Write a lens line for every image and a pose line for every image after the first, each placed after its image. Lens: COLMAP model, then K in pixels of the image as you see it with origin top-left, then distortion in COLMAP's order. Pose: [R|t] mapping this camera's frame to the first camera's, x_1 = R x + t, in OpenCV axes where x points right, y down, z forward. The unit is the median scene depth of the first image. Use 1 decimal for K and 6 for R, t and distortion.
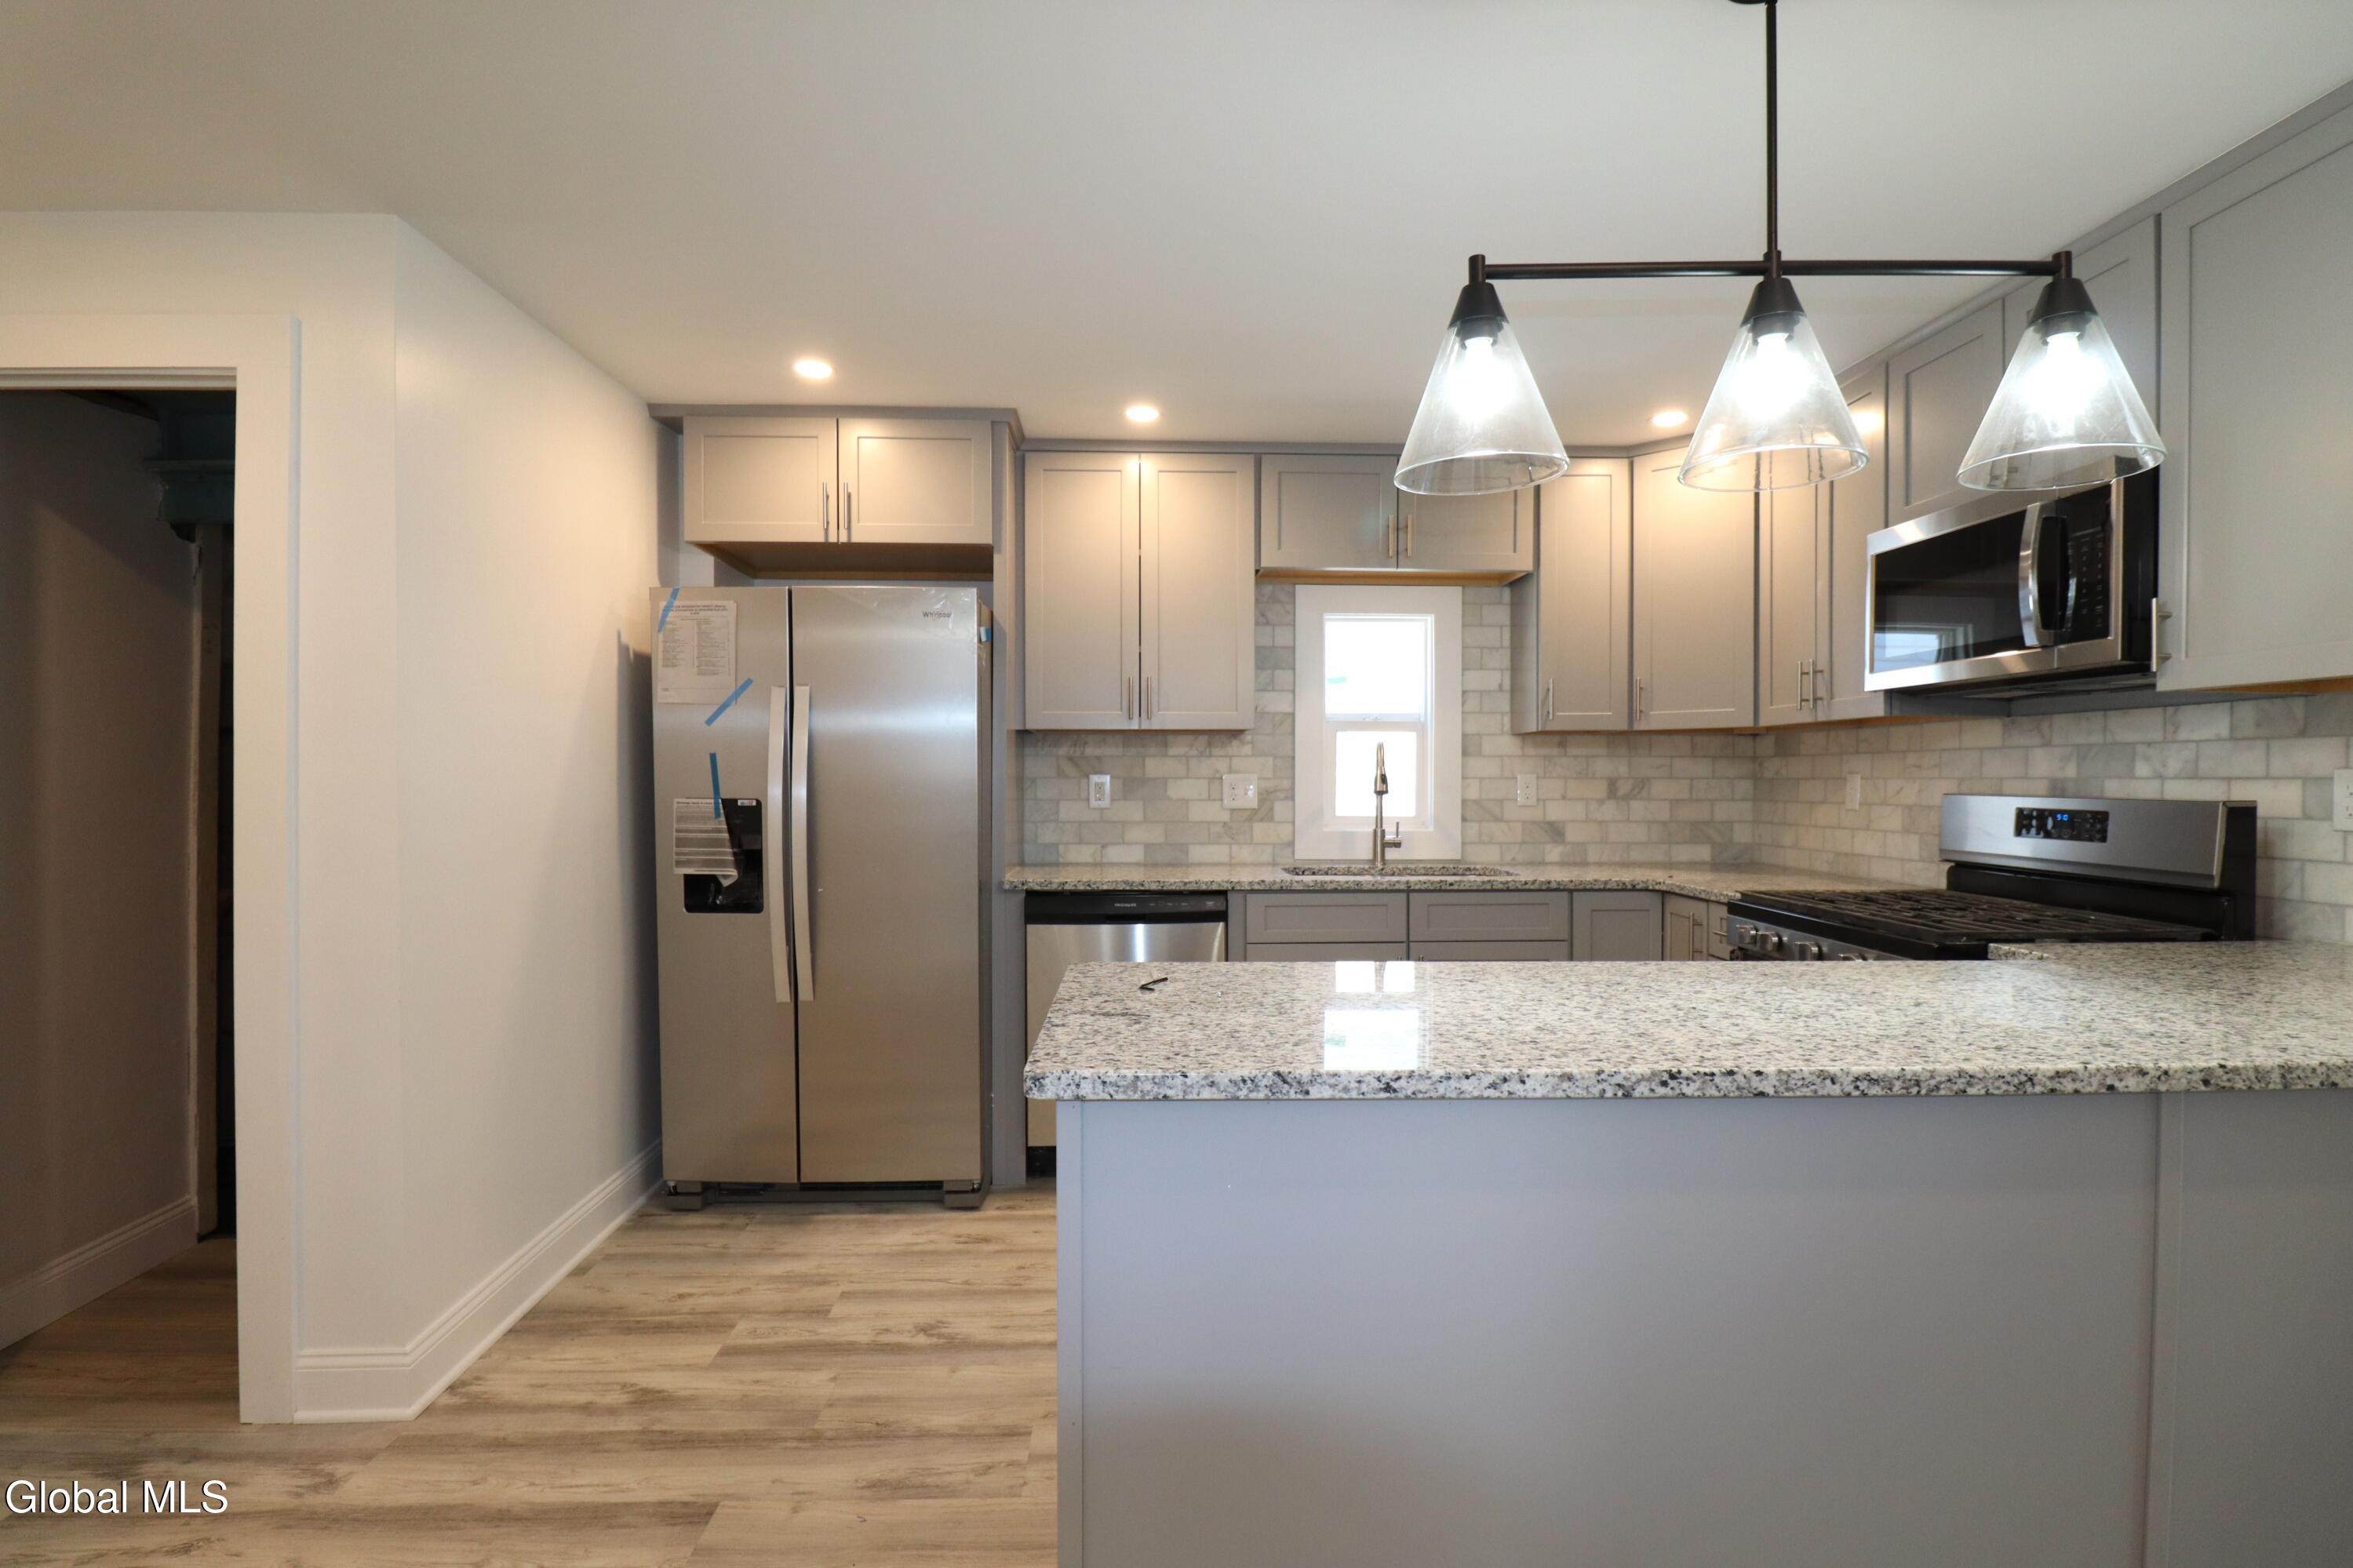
lens RADIAL K [[1117.9, 0, 1177.5], [0, 1117.9, 789.3], [0, 0, 1]] dist [-0.000174, -0.011378]
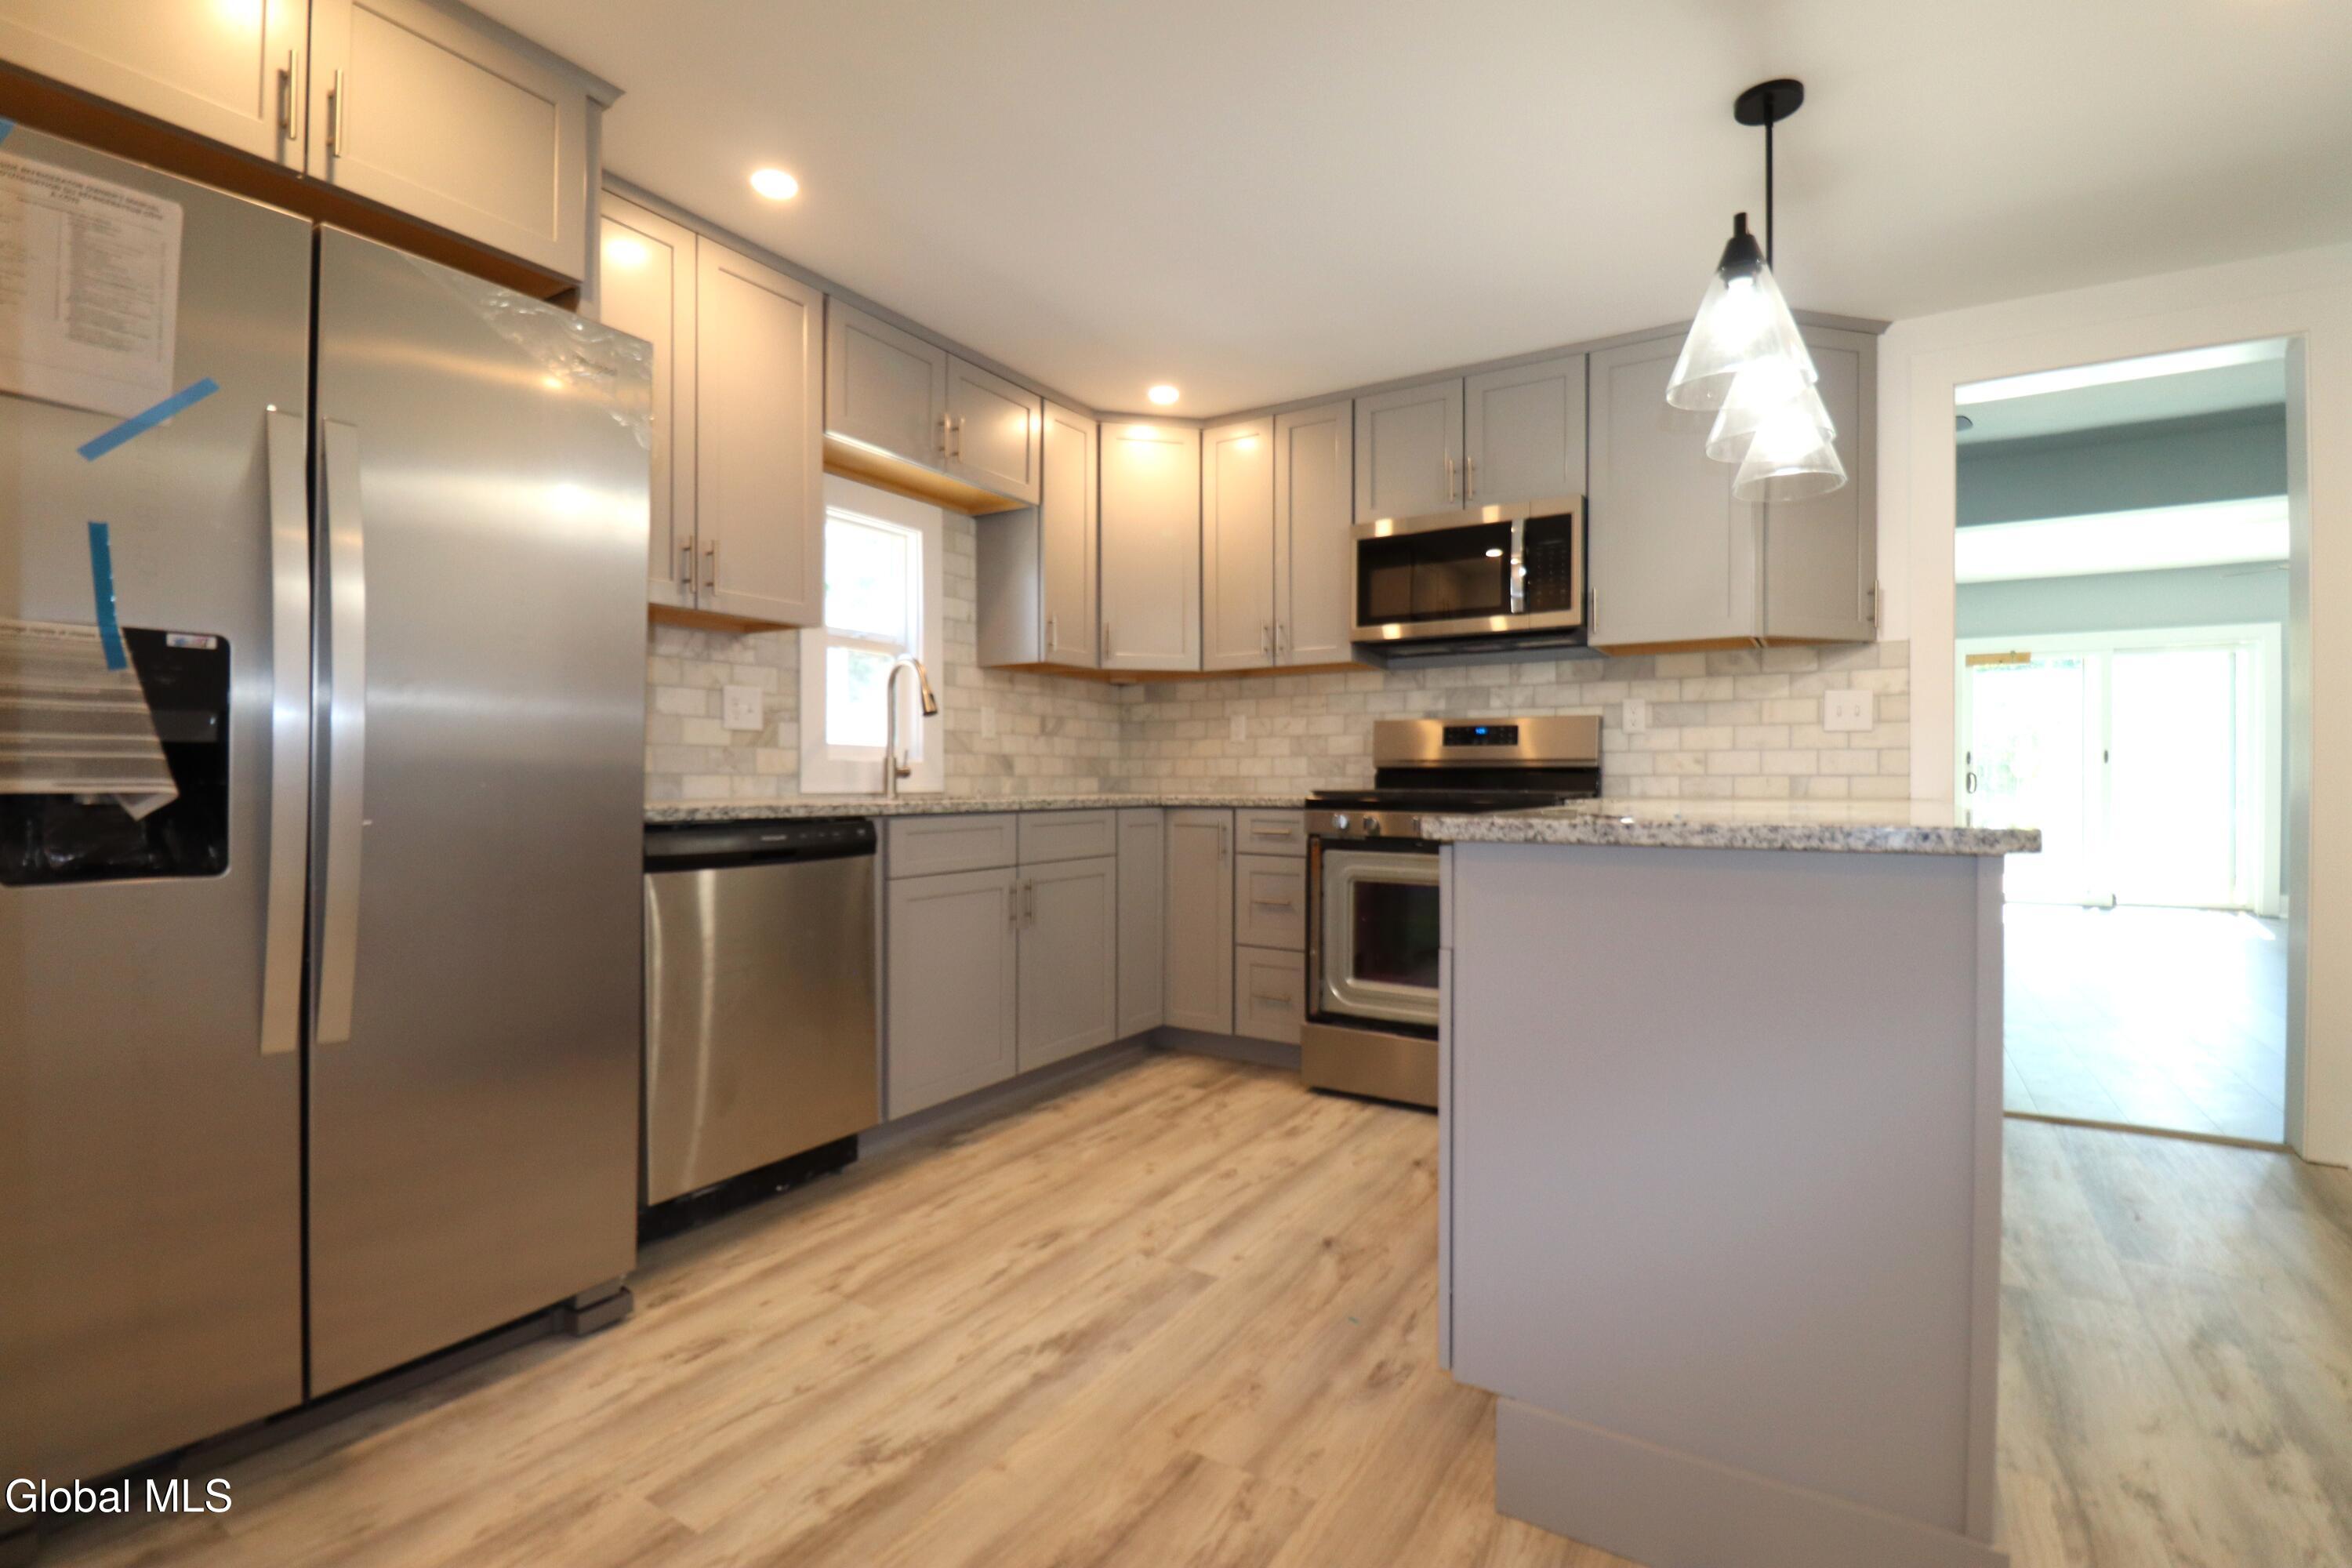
lens RADIAL K [[1072.2, 0, 1202.3], [0, 1072.2, 782.1], [0, 0, 1]] dist [0.002044, -0.012770]
pose [[0.565940, -0.004706, 0.824433, -0.475550], [0.007146, 0.999974, 0.000803, 0.068833], [-0.824415, 0.005437, 0.565959, 0.367578]]
